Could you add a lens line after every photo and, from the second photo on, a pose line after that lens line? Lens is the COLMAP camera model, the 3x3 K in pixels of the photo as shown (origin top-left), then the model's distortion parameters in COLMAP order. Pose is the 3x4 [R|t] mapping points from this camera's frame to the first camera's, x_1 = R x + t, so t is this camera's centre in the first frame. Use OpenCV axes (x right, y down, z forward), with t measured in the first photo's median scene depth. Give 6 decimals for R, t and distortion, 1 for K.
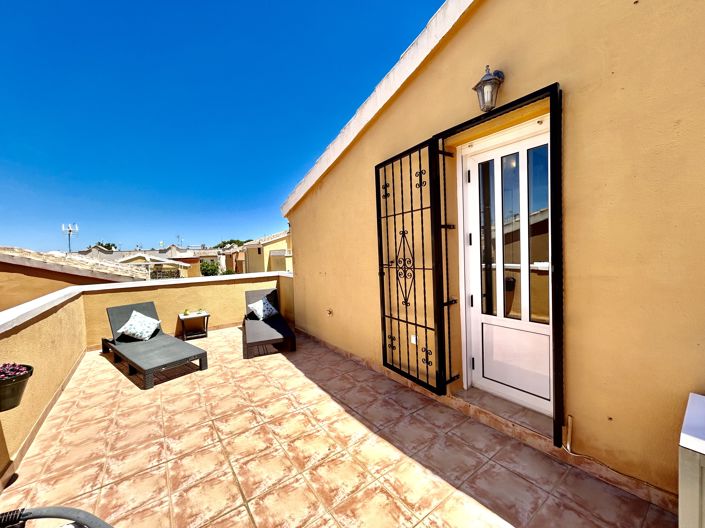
lens RADIAL K [[284.0, 0, 351.7], [0, 284.0, 265.4], [0, 0, 1]] dist [0.000269, 0.000381]
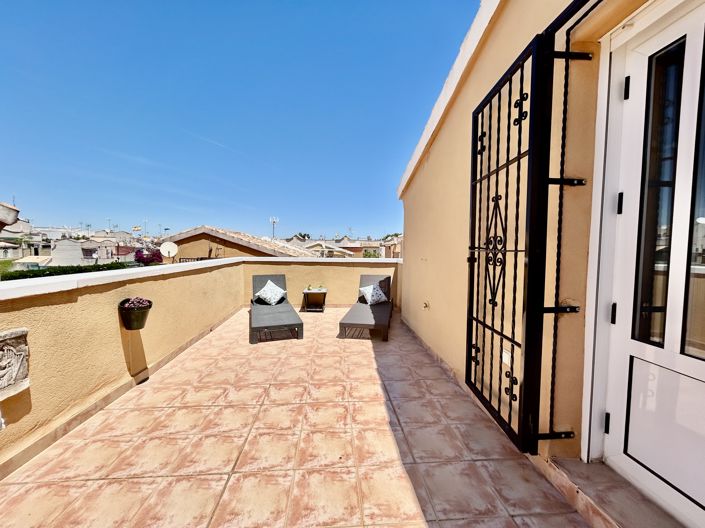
lens RADIAL K [[284.0, 0, 351.3], [0, 284.0, 264.4], [0, 0, 1]] dist [0.000269, 0.000381]
pose [[0.849101, 0.076891, -0.522605, 0.270130], [-0.068737, 0.997020, 0.035012, 0.044644], [0.523740, 0.006194, 0.851856, 0.249634]]
